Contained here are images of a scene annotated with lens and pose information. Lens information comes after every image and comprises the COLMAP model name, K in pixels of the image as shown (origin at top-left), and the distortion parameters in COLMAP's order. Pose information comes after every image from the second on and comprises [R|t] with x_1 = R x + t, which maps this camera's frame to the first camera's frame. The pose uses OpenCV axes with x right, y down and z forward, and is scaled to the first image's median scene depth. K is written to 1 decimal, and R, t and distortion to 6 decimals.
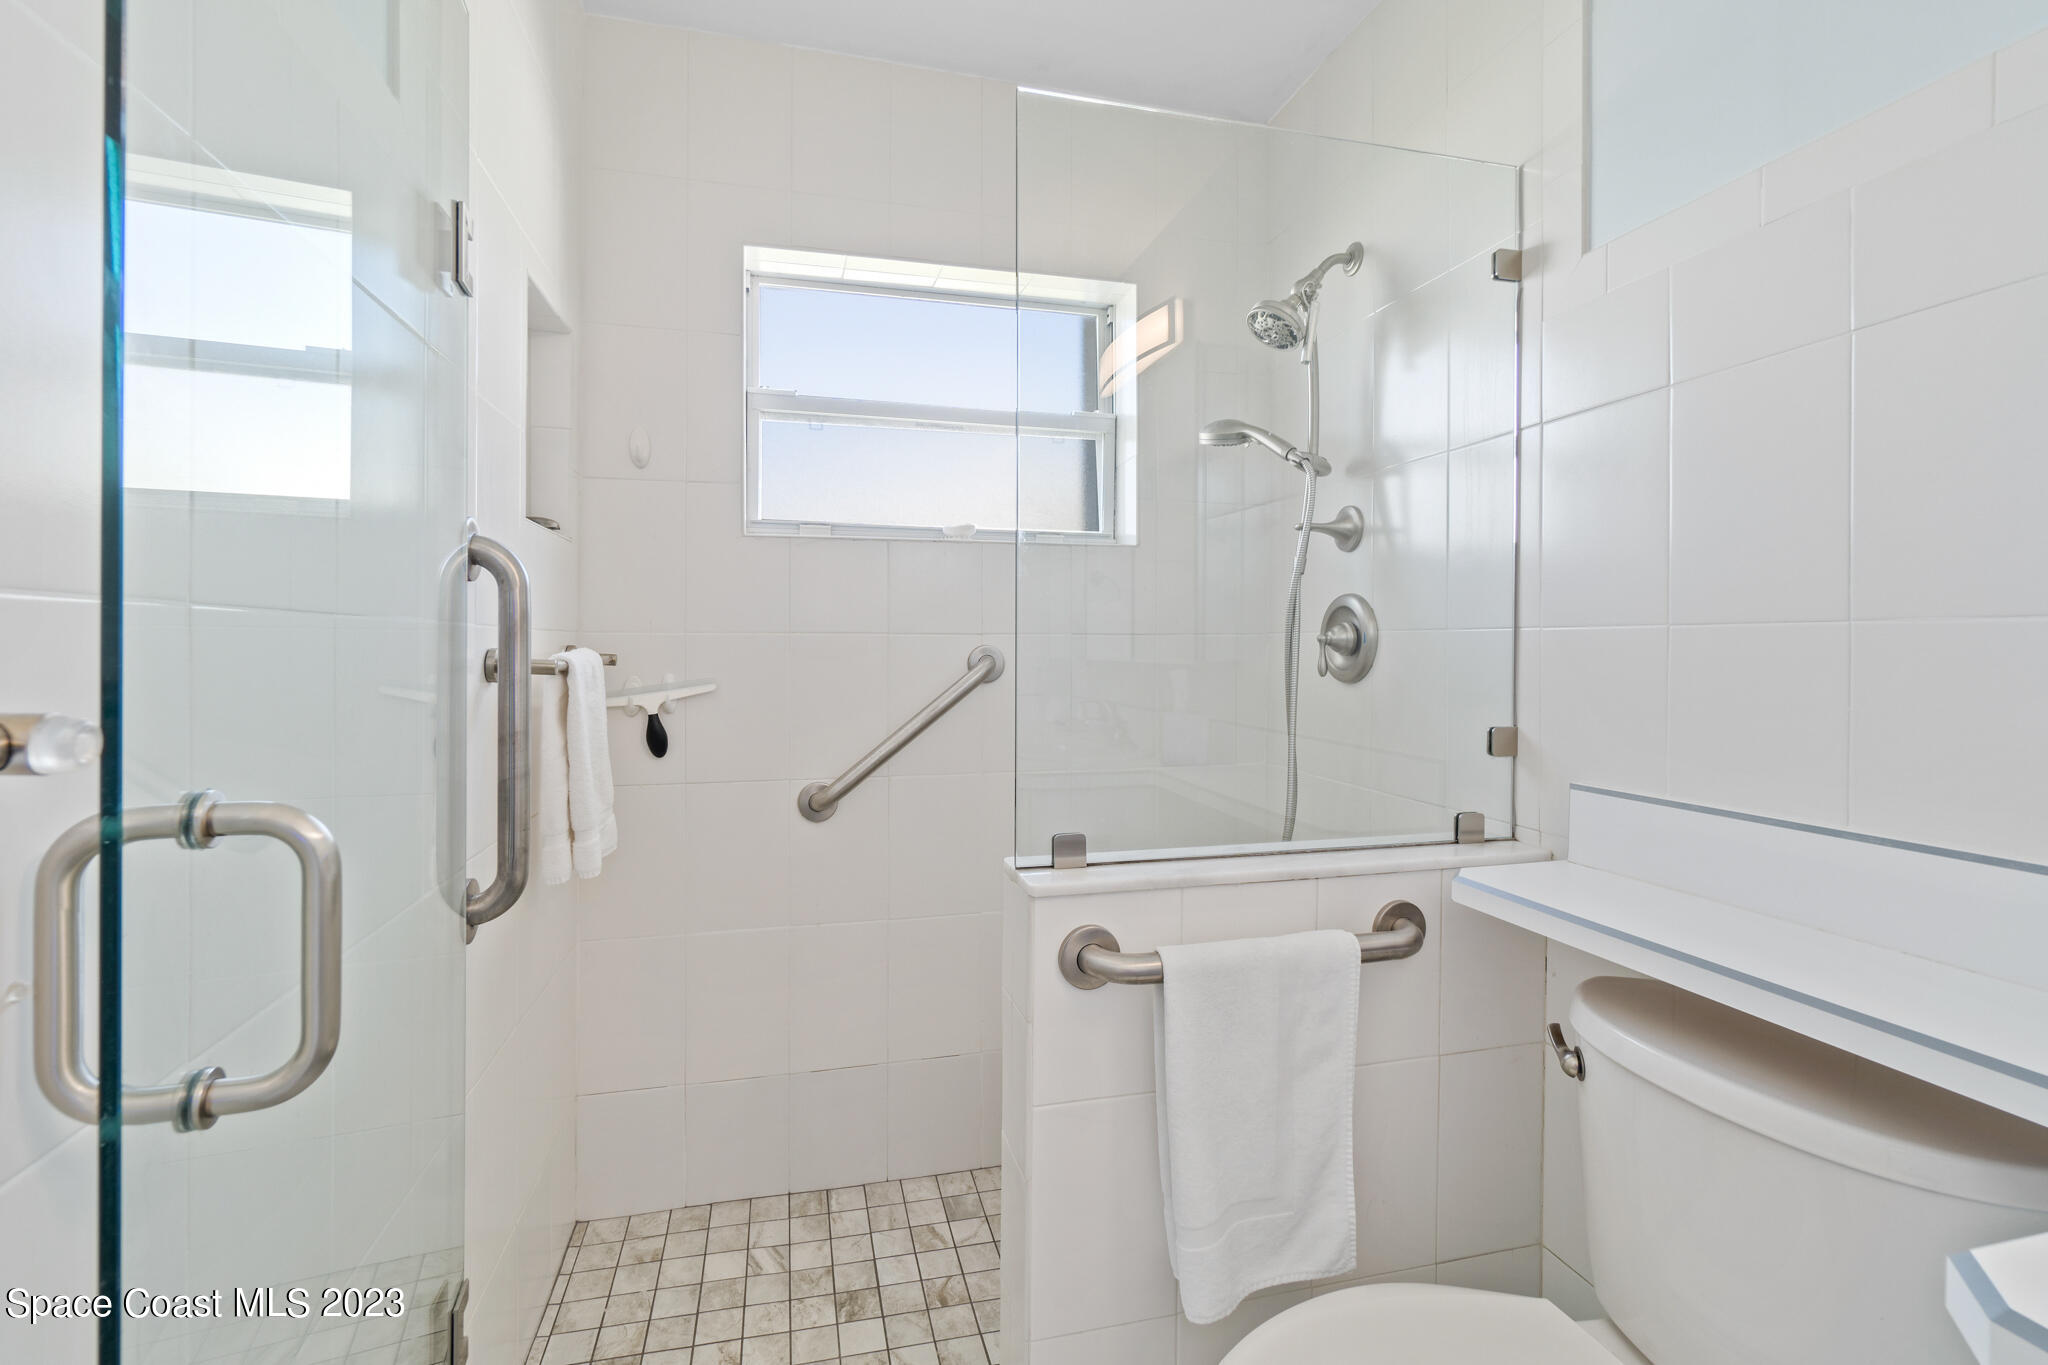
lens RADIAL K [[897.7, 0, 1004.5], [0, 897.7, 653.0], [0, 0, 1]] dist [-0.010438, 0.003610]
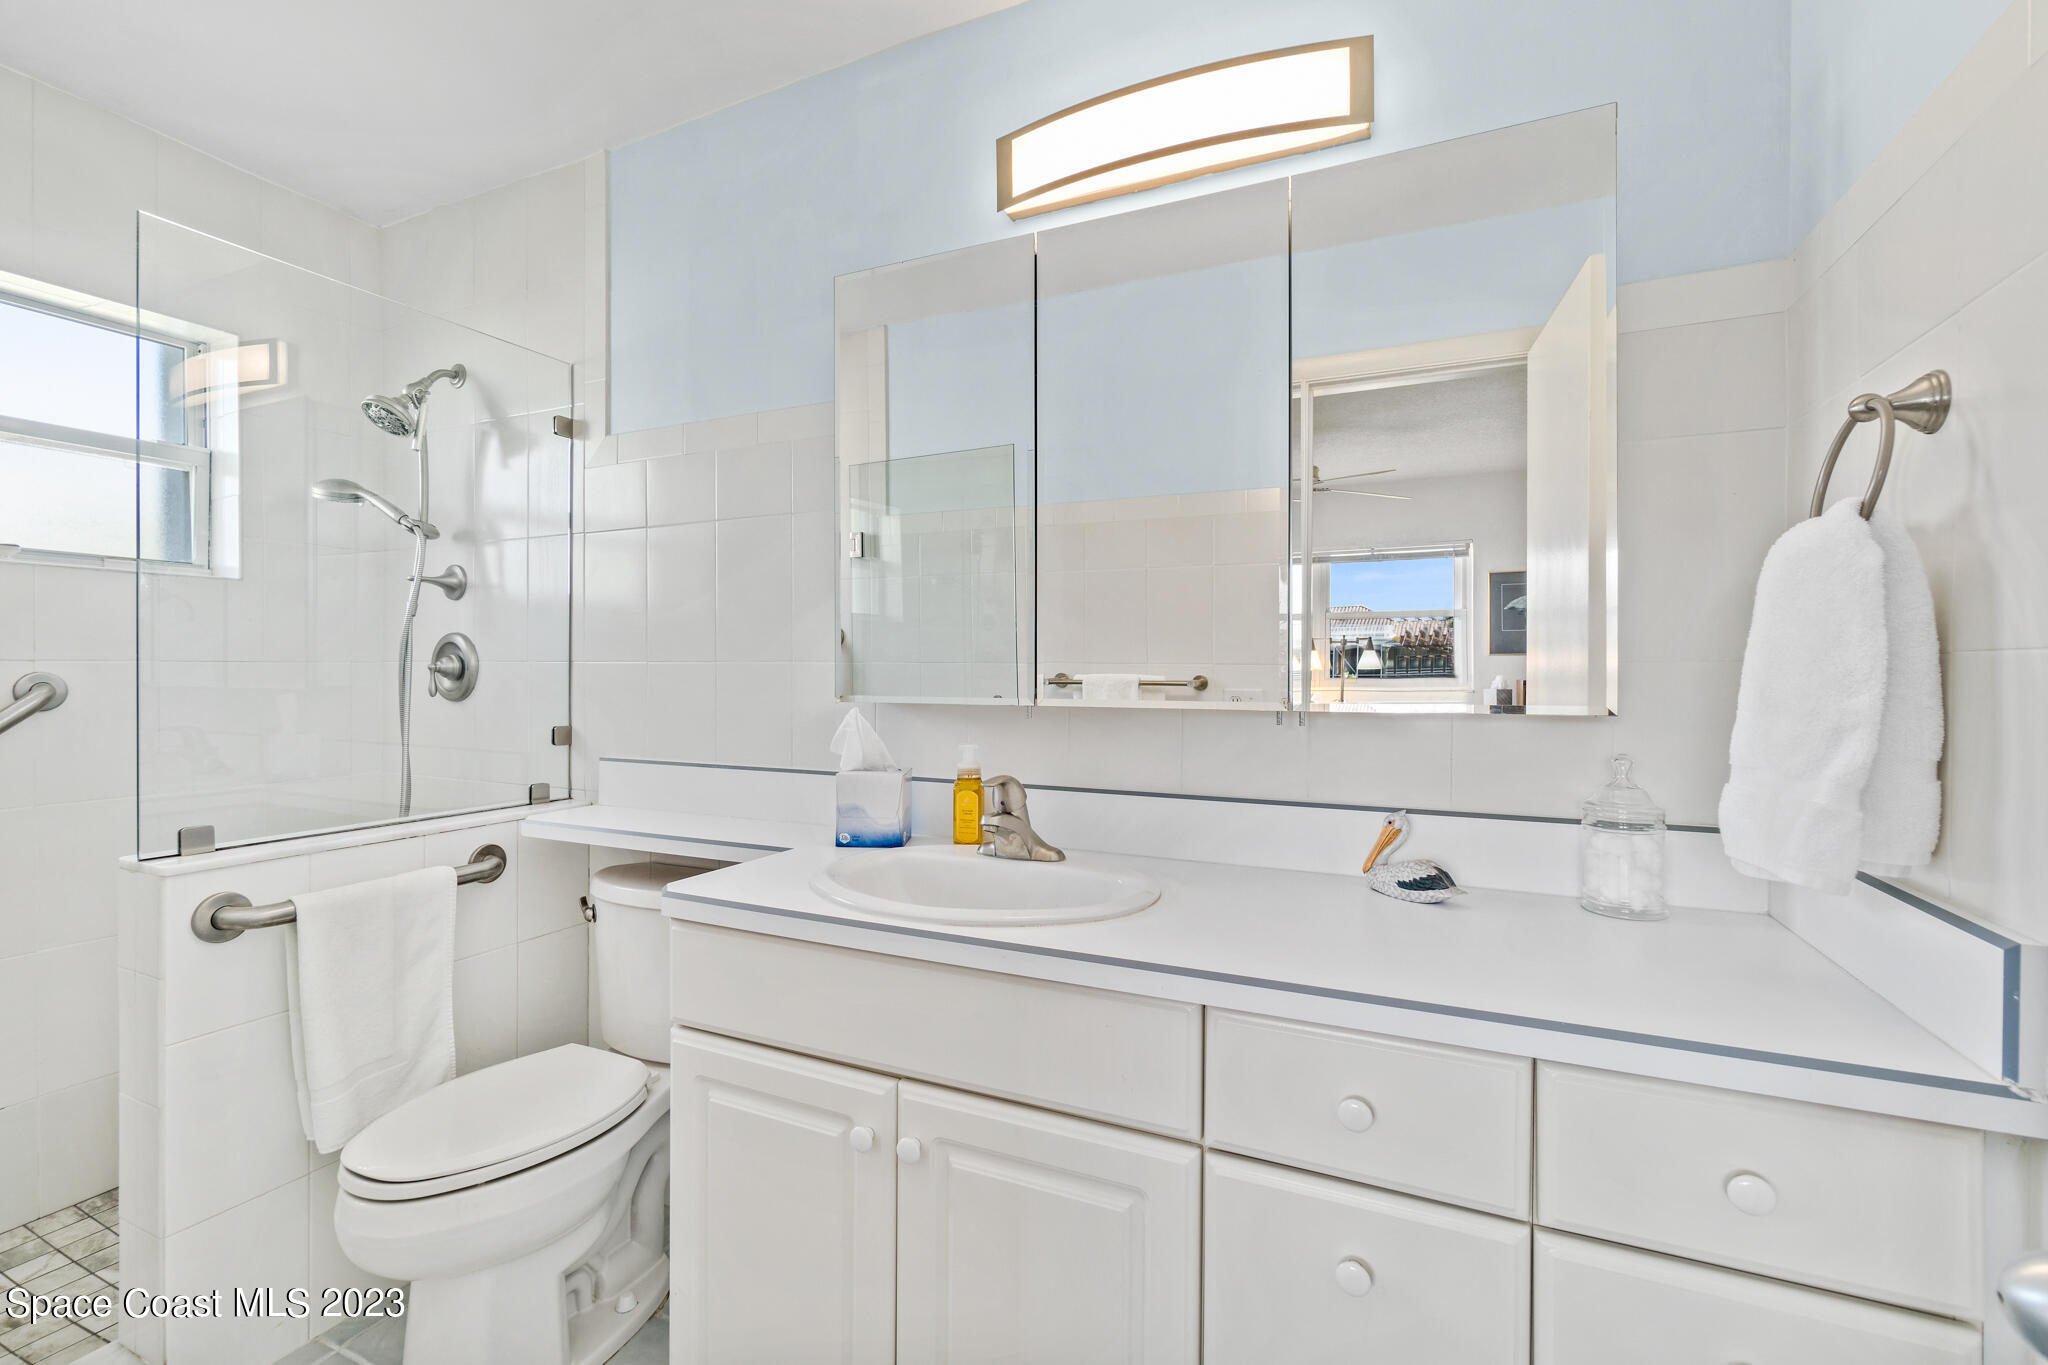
lens RADIAL K [[897.7, 0, 1011.3], [0, 897.7, 681.4], [0, 0, 1]] dist [-0.010438, 0.003610]
pose [[0.622034, -0.007661, 0.782953, -0.134944], [0.002934, 0.999968, 0.007453, -0.002739], [-0.782985, -0.002339, 0.622036, -0.453668]]
